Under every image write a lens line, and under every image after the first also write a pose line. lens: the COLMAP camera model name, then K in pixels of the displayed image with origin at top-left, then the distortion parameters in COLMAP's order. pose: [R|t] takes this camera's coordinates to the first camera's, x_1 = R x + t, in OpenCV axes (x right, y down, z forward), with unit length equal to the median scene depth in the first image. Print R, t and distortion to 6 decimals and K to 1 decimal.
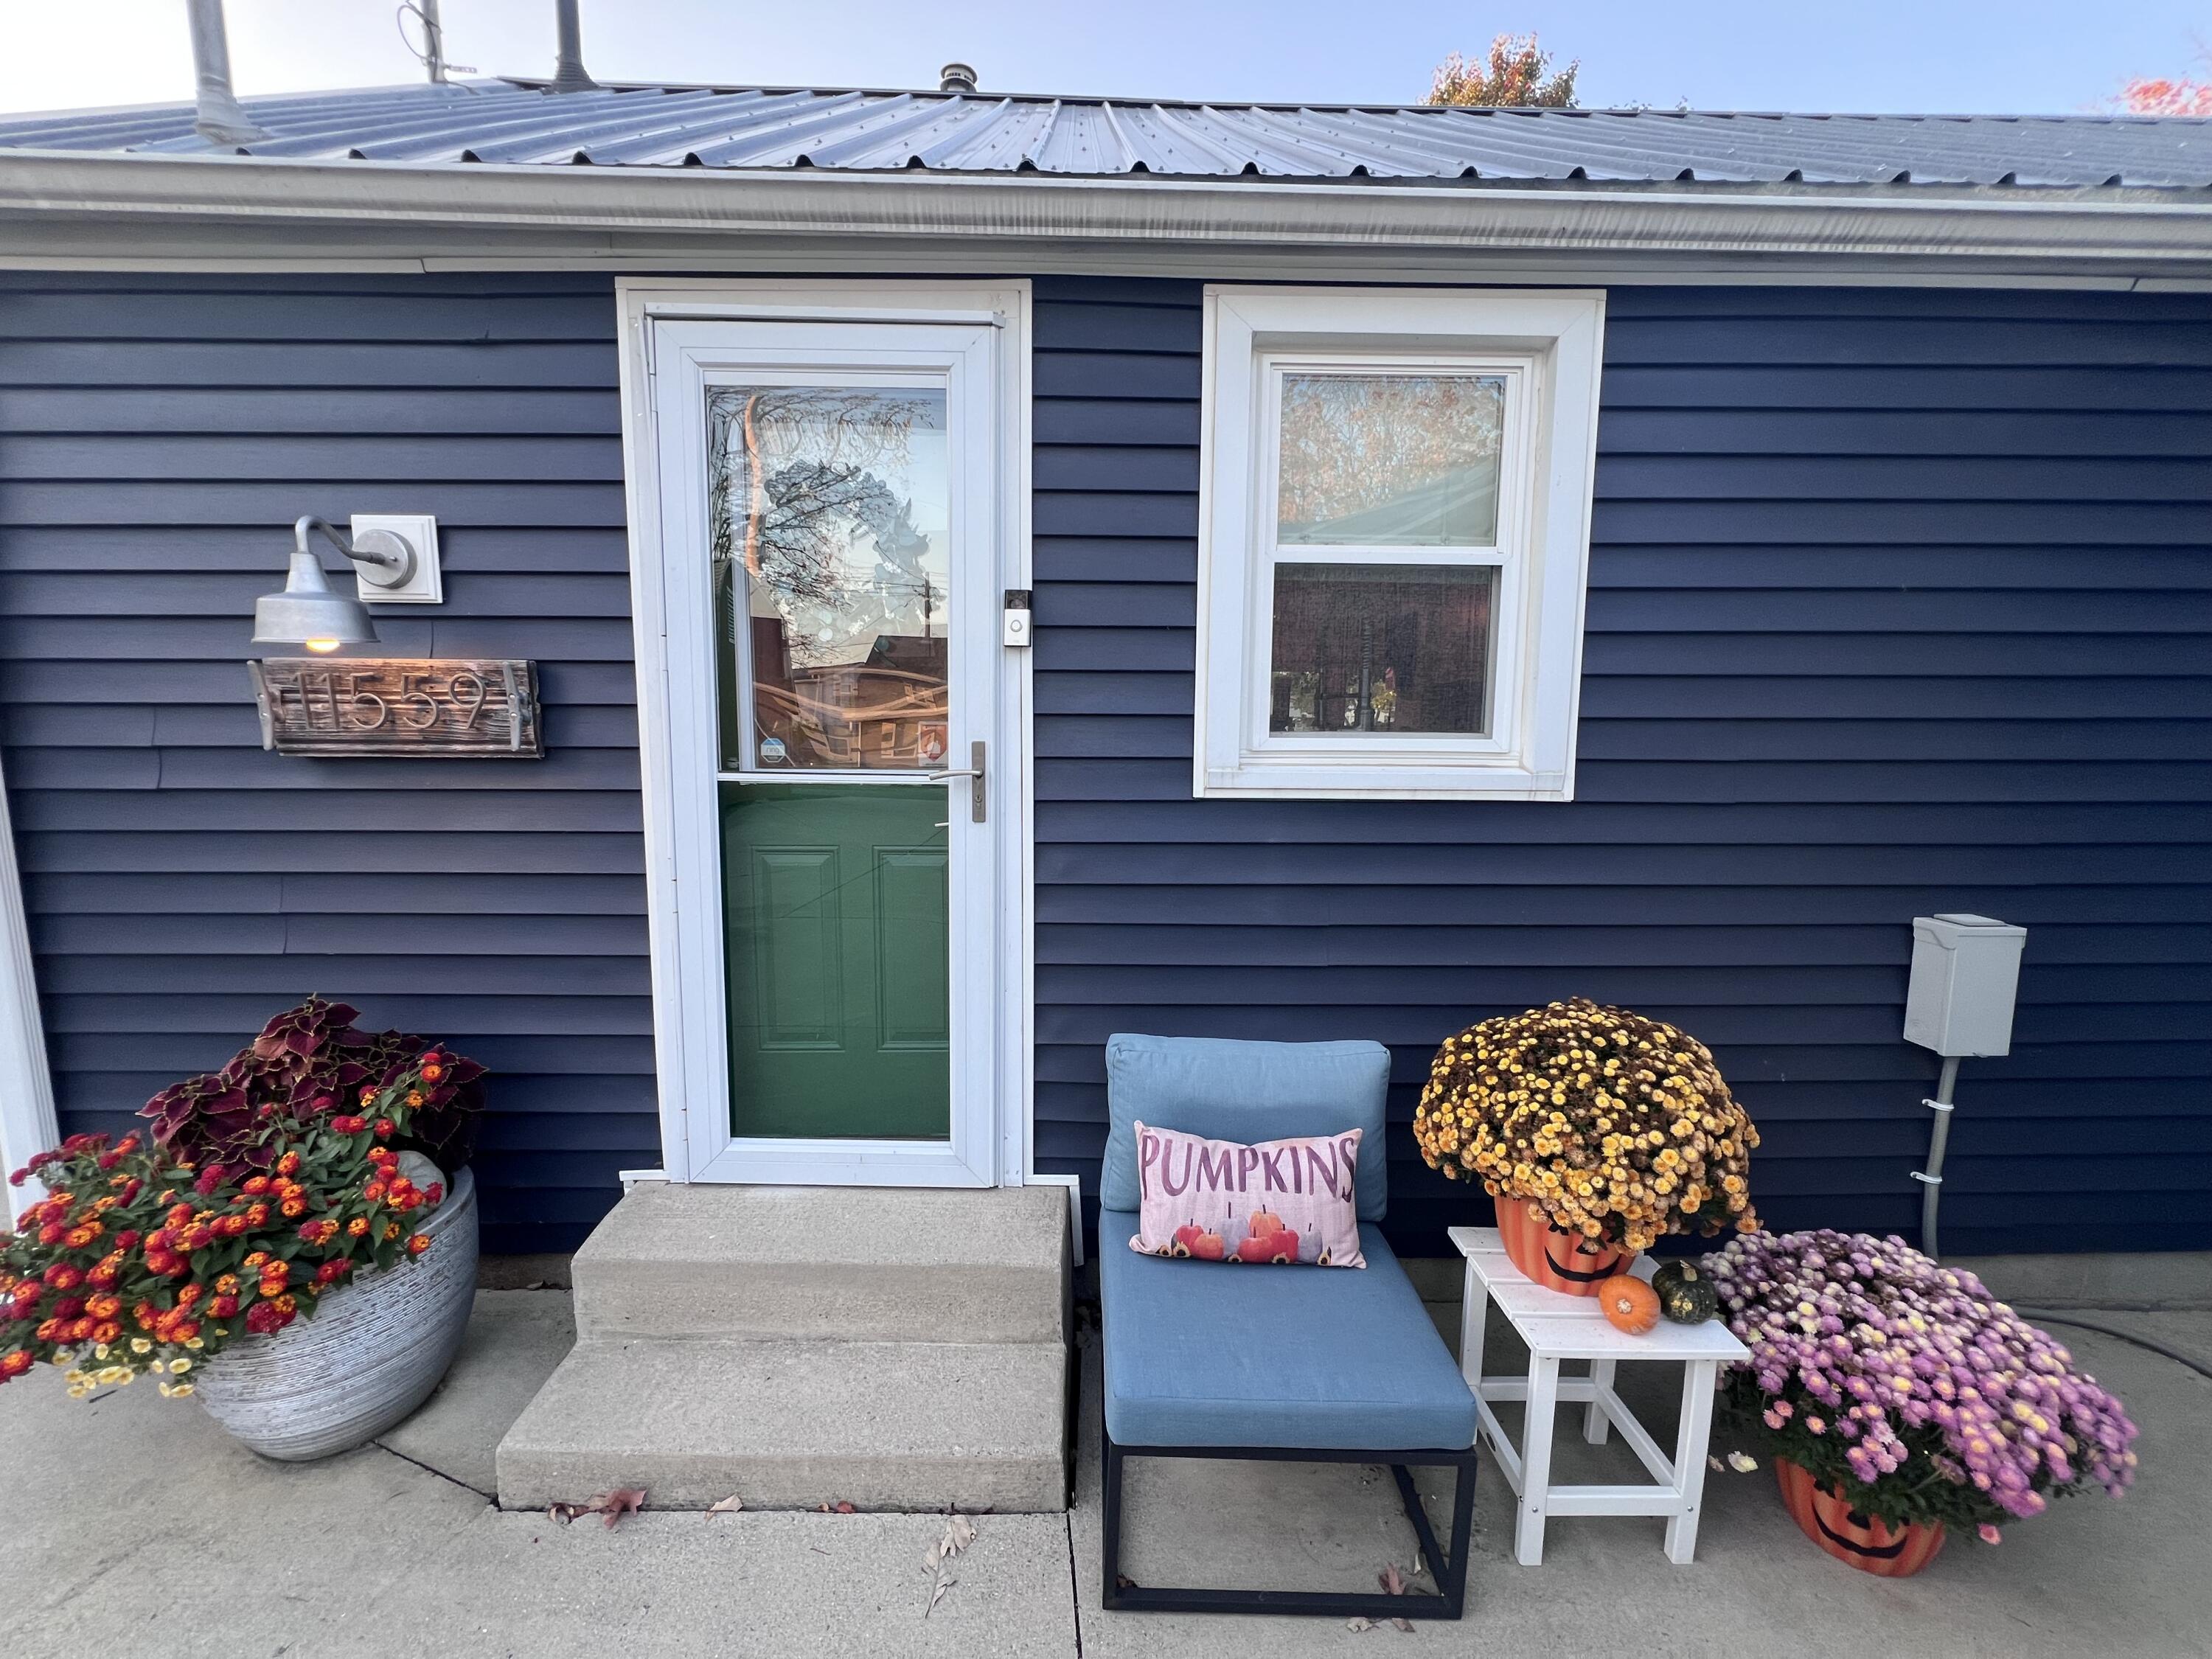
lens RADIAL K [[890.4, 0, 1087.5], [0, 890.4, 821.3], [0, 0, 1]] dist [-0.004100, 0.000605]
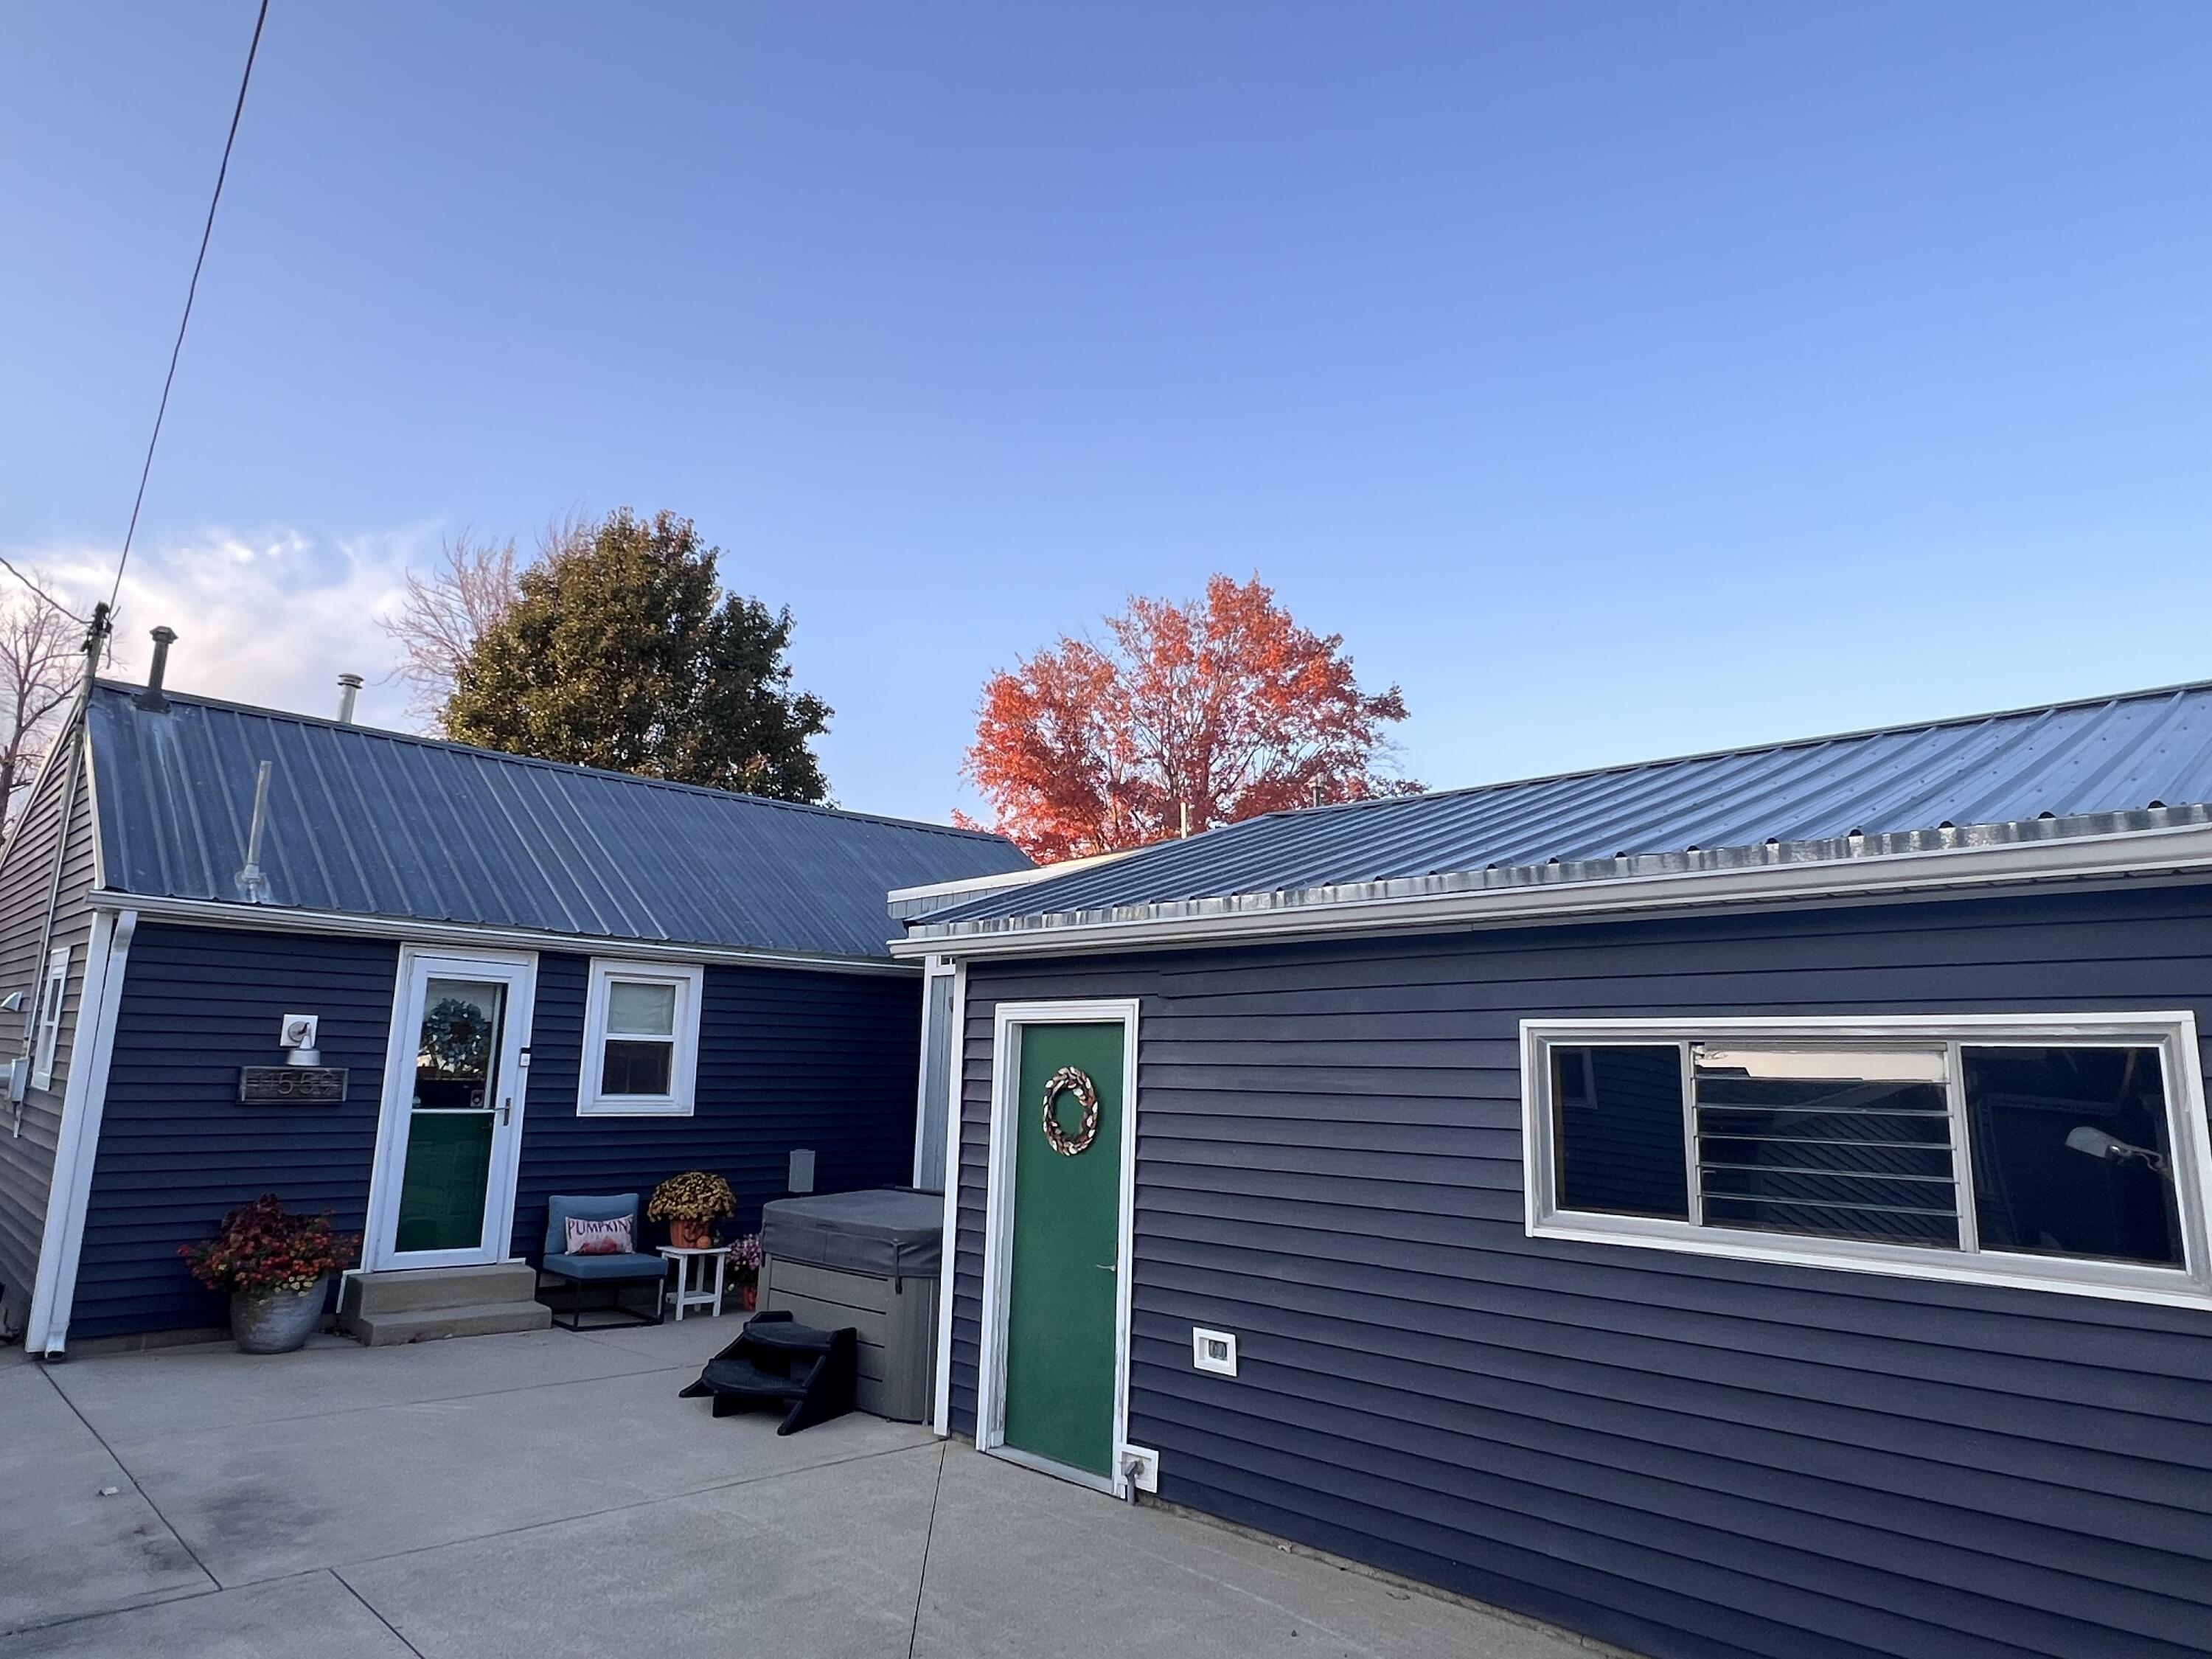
lens RADIAL K [[1350.6, 0, 1104.0], [0, 1350.6, 817.5], [0, 0, 1]] dist [-0.006282, -0.001003]
pose [[0.723785, 0.134346, 0.676821, -1.922390], [0.071525, 0.960973, -0.267236, 0.369769], [-0.686309, 0.241831, 0.685928, -3.815919]]
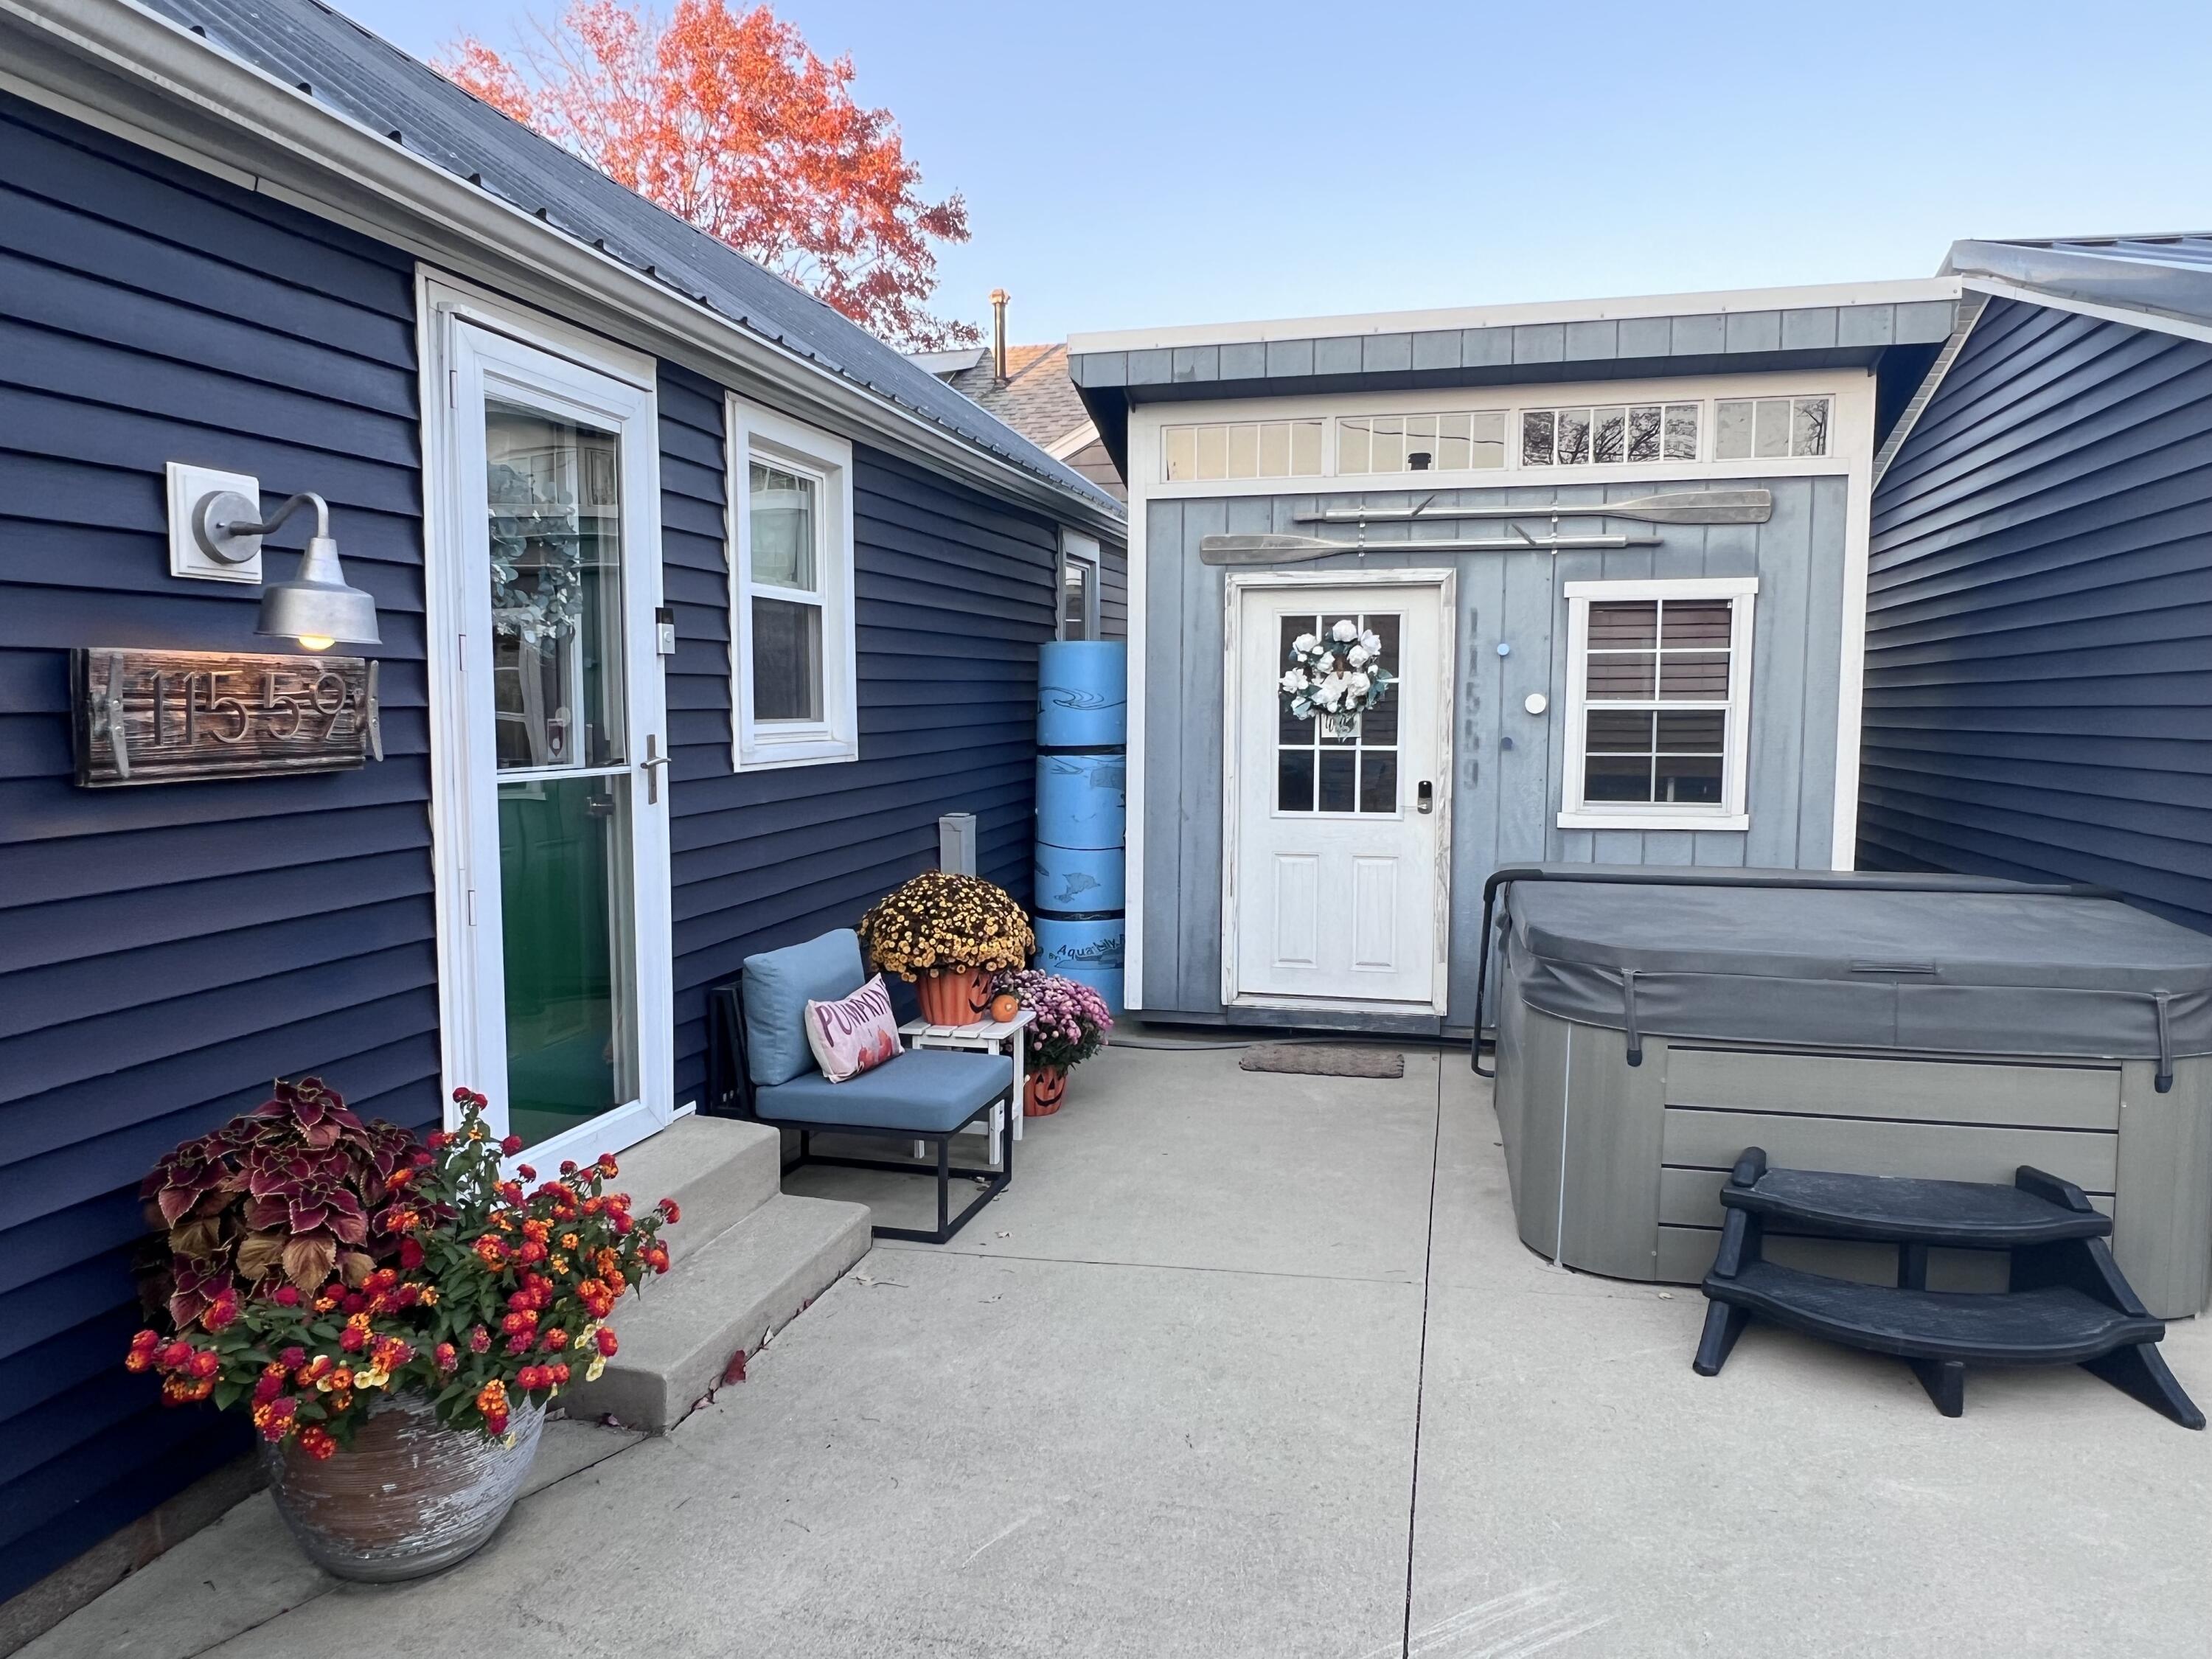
lens RADIAL K [[1429.7, 0, 1101.6], [0, 1429.7, 836.7], [0, 0, 1]] dist [-0.000598, 0.000841]
pose [[0.258383, -0.101723, 0.960672, -1.843249], [0.118449, 0.990273, 0.073000, -0.023882], [-0.958753, 0.094929, 0.267918, -0.059112]]
